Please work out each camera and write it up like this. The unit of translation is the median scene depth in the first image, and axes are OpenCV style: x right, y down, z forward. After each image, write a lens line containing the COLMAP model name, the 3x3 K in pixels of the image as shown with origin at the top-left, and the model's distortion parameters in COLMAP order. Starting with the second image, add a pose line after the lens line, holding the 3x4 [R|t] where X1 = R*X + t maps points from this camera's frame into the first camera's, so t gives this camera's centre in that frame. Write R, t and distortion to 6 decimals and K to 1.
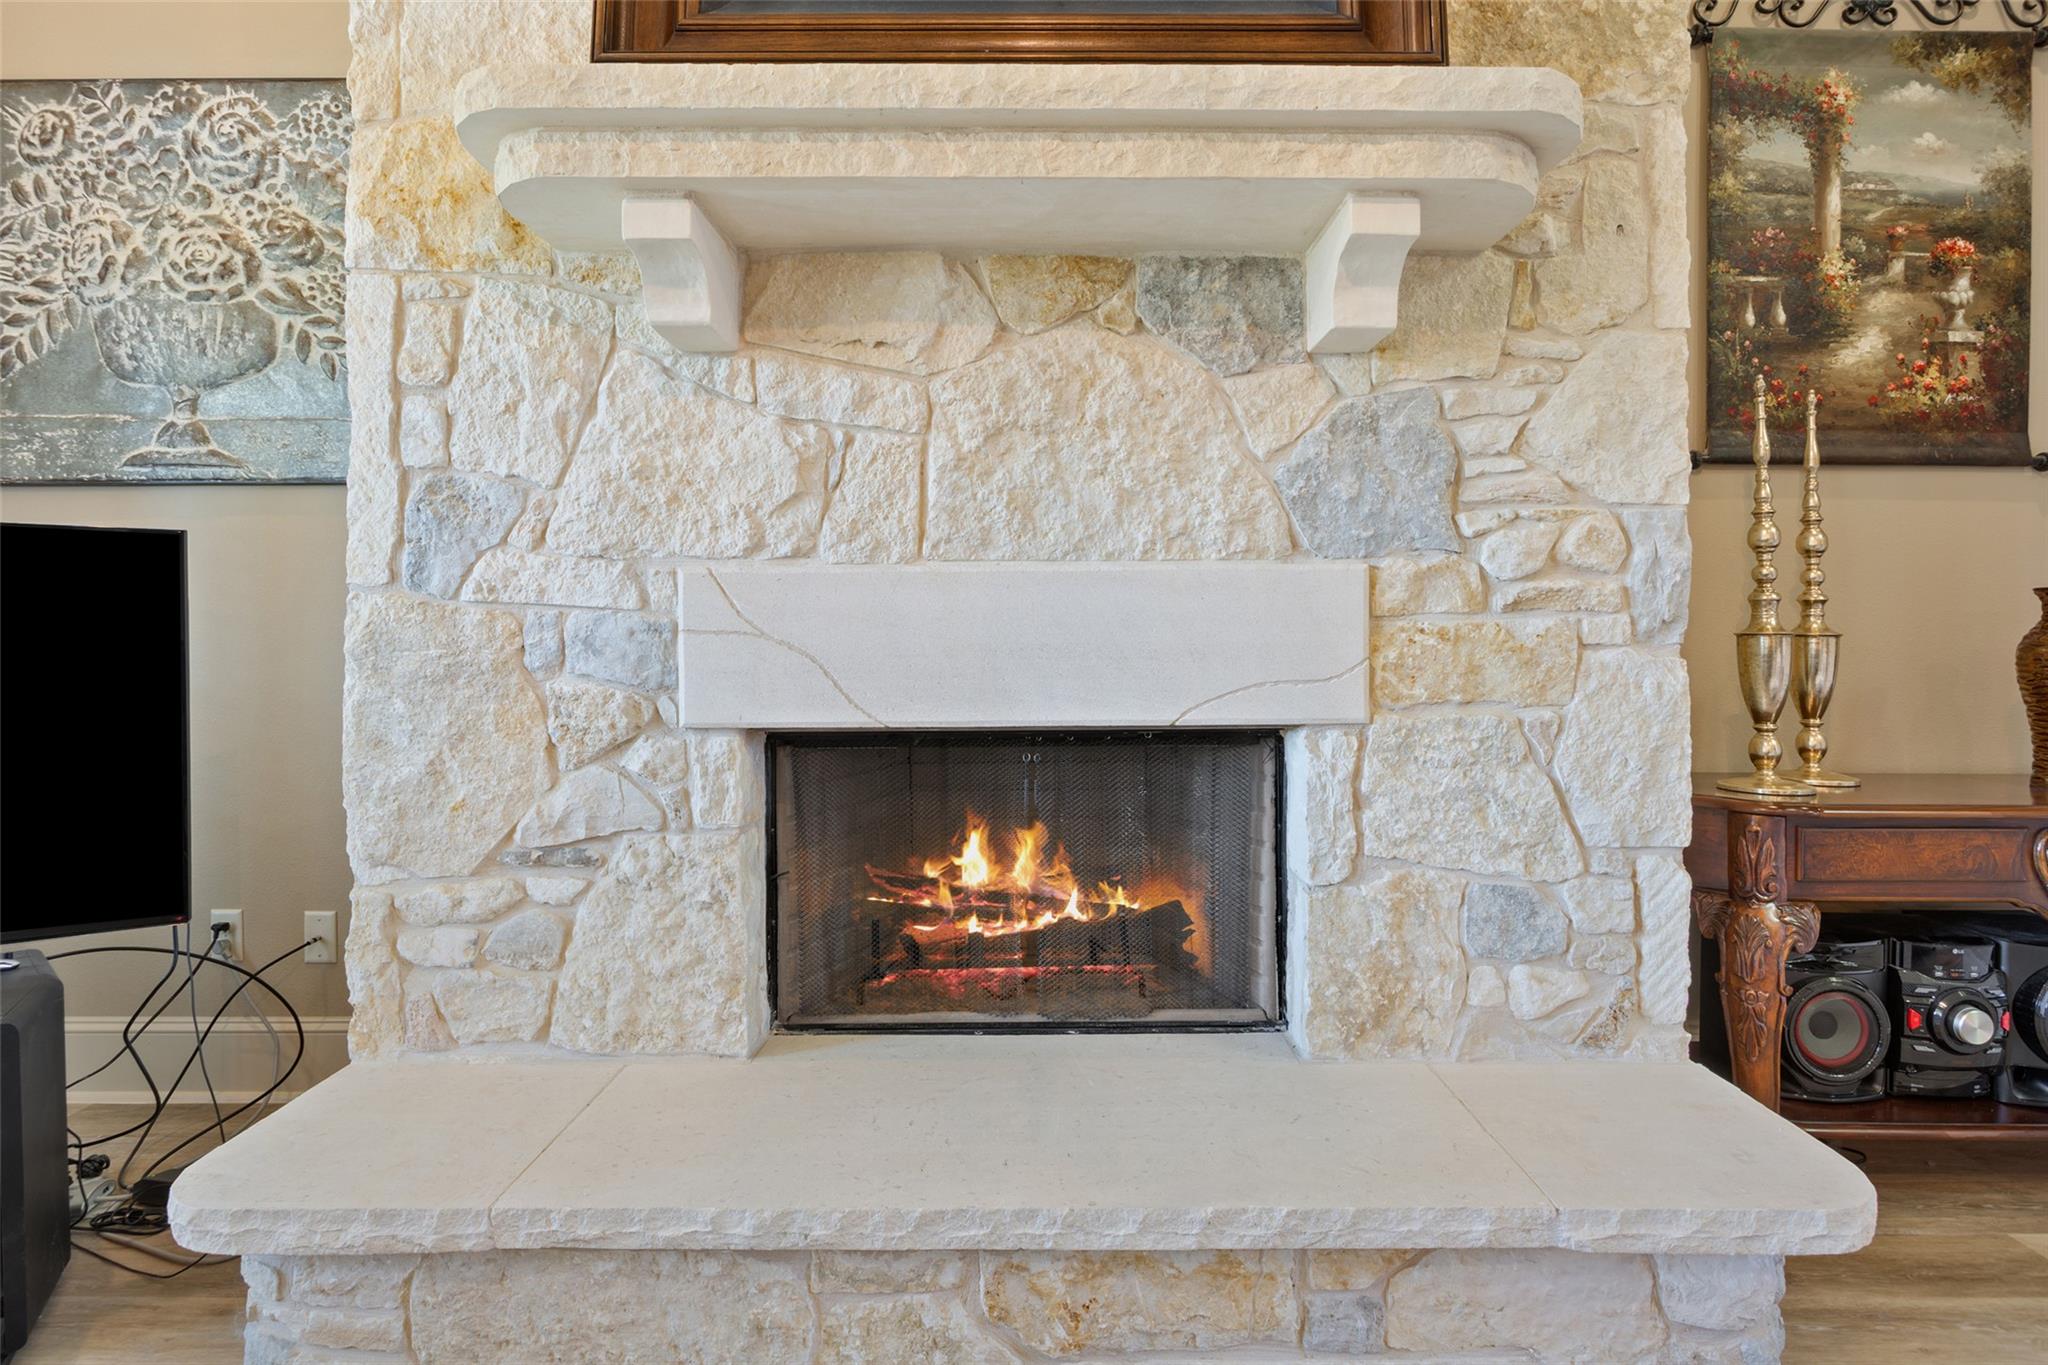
lens RADIAL K [[1038.0, 0, 1067.4], [0, 1038.0, 652.2], [0, 0, 1]] dist [-0.008767, 0.002124]
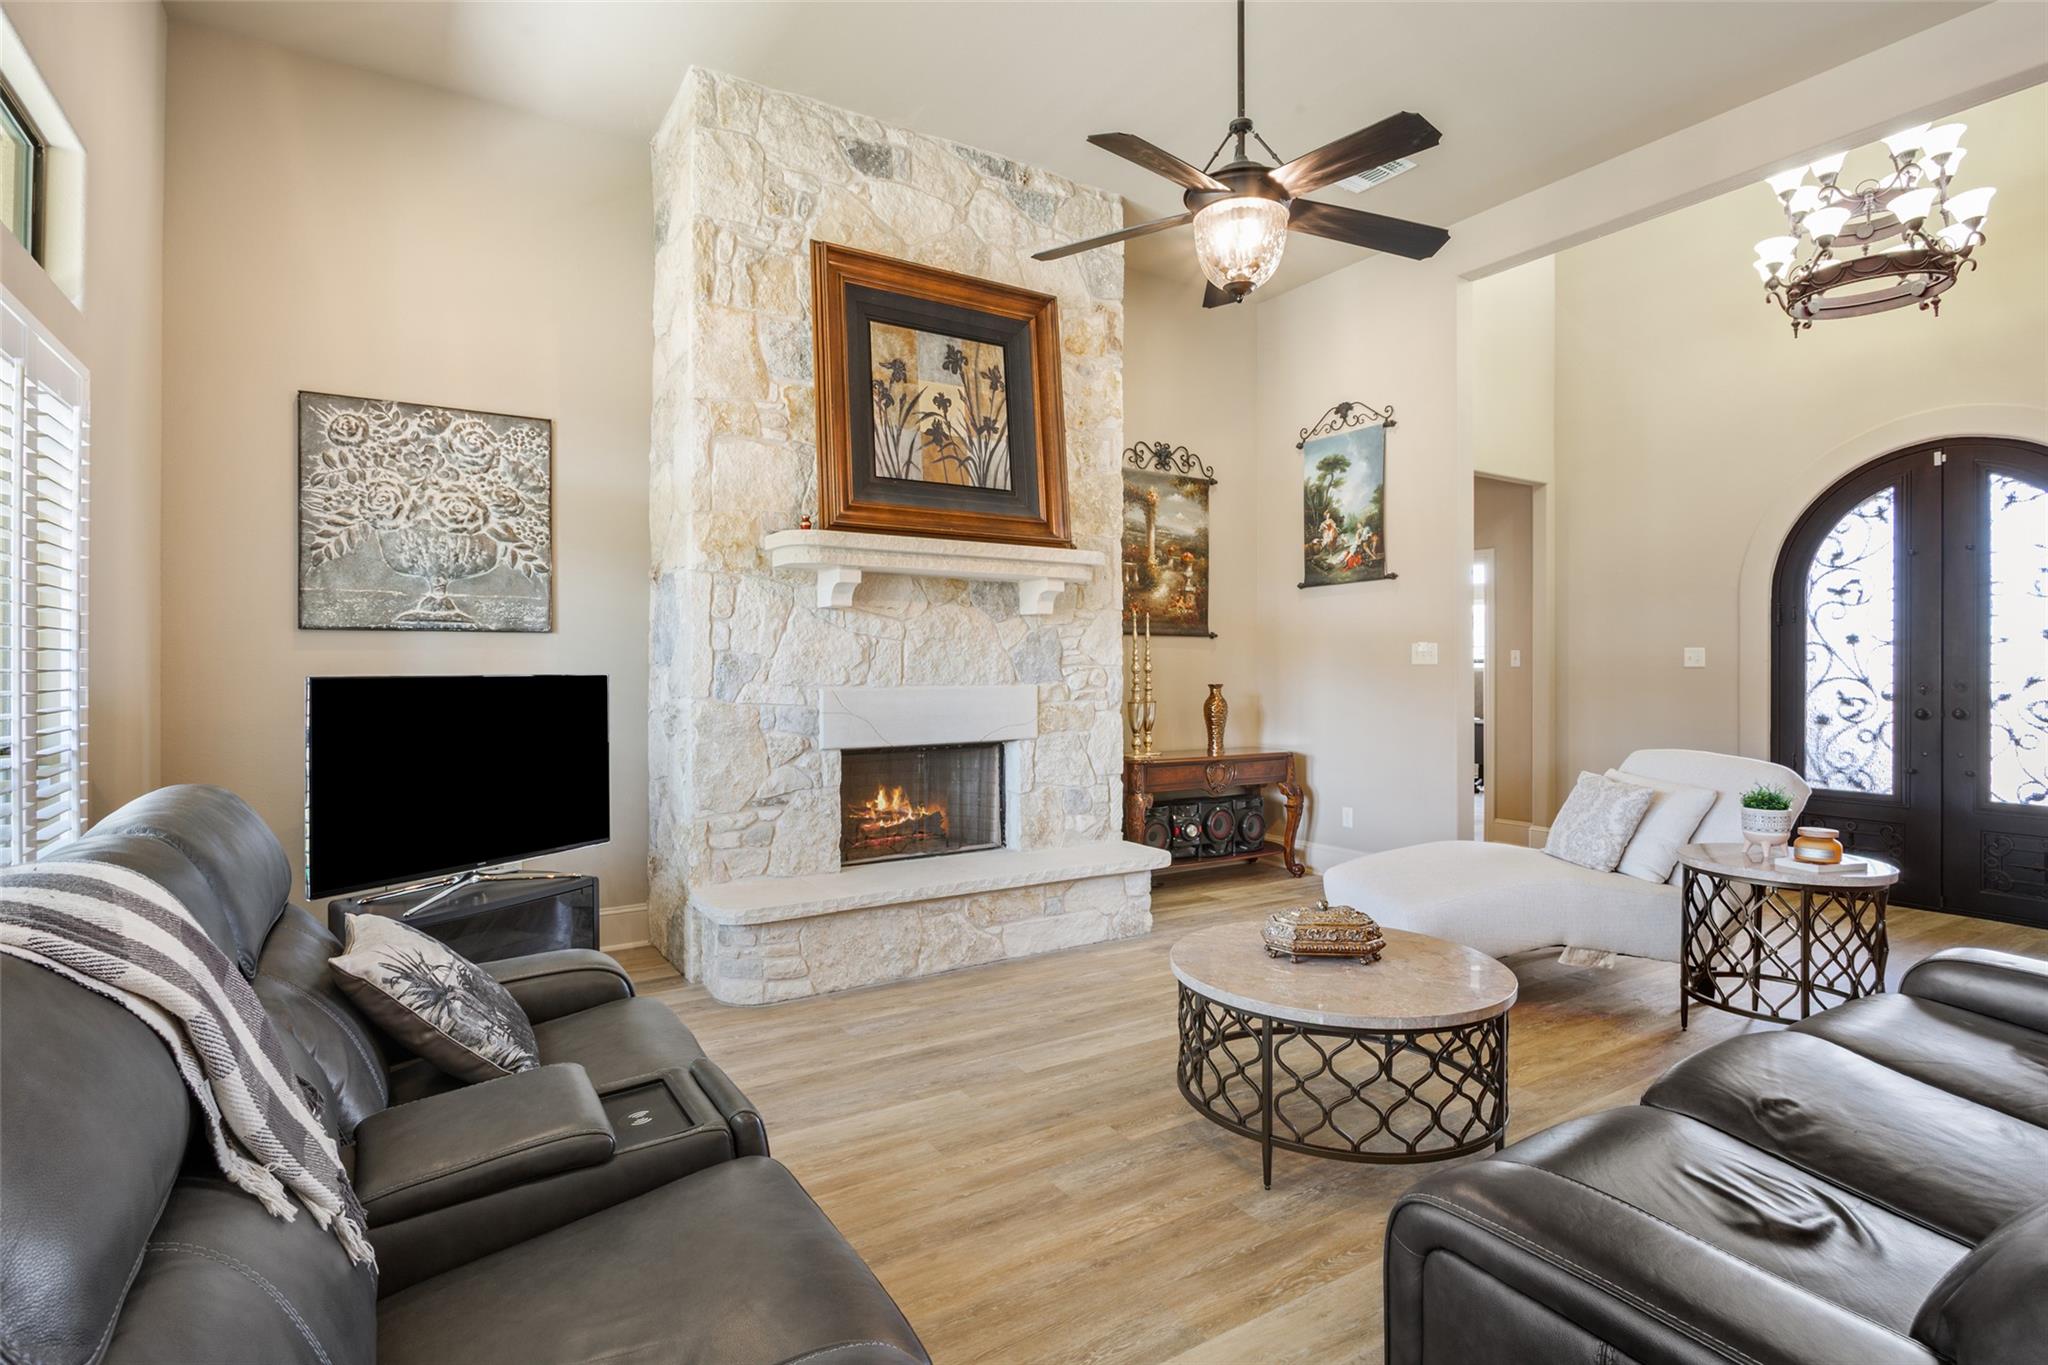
lens RADIAL K [[978.3, 0, 1107.9], [0, 978.3, 681.1], [0, 0, 1]] dist [-0.001184, 0.000069]
pose [[0.810933, -0.003111, 0.585131, -1.189058], [0.001508, 0.999994, 0.003226, -0.104374], [-0.585137, -0.001734, 0.810932, -1.404896]]
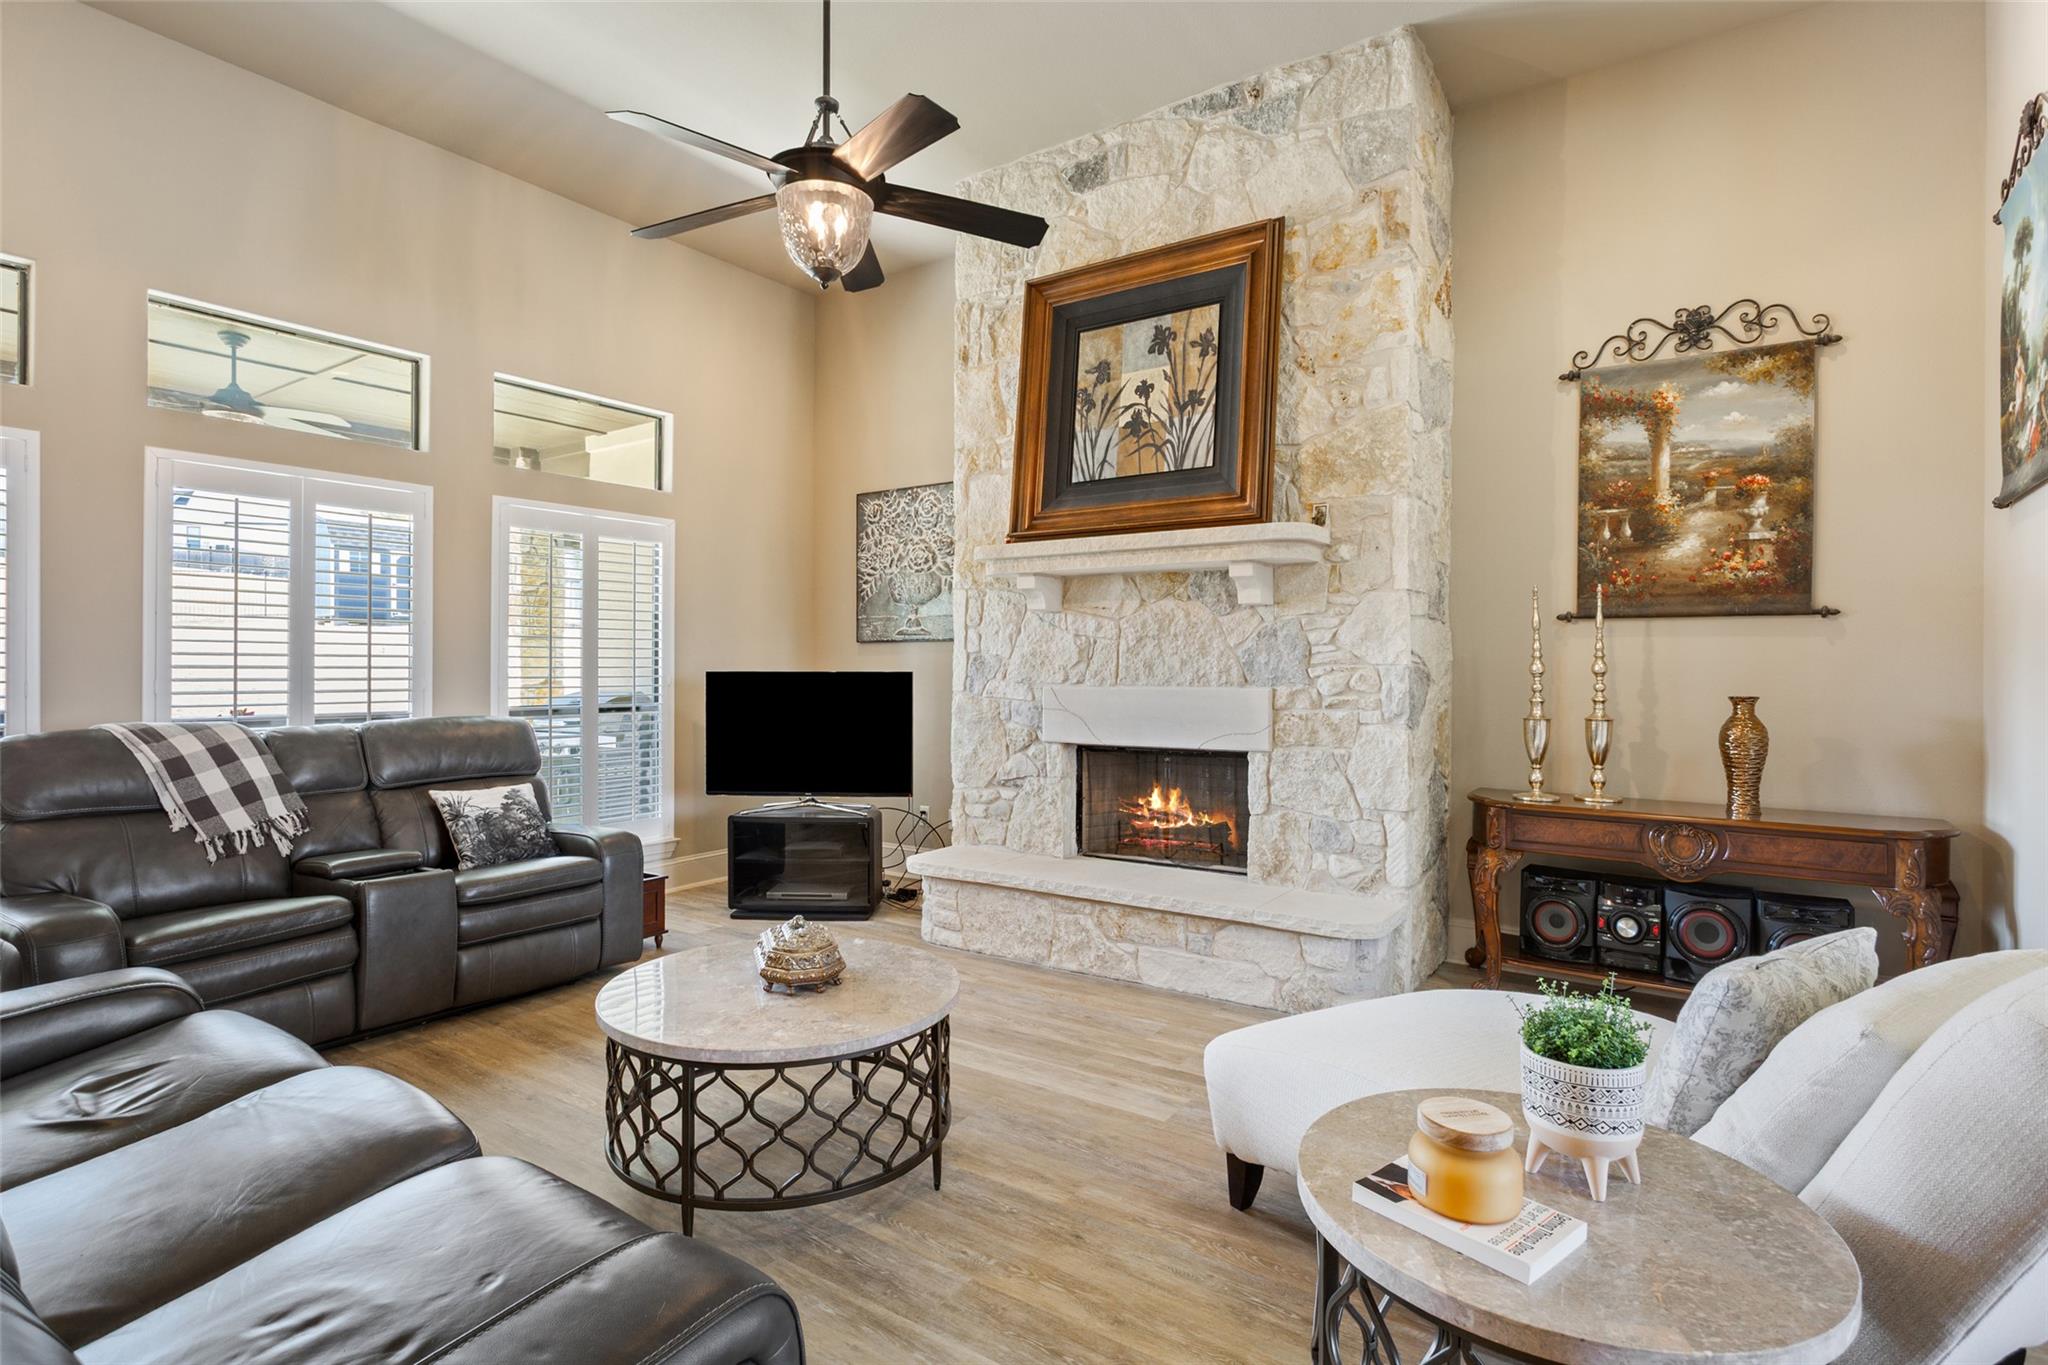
lens RADIAL K [[1108.1, 0, 1074.0], [0, 1108.1, 682.6], [0, 0, 1]] dist [0.003810, 0.001372]
pose [[0.843086, 0.014337, -0.537588, 1.310904], [-0.011392, 0.999896, 0.008801, -0.115513], [0.537658, -0.001296, 0.843162, -1.509185]]
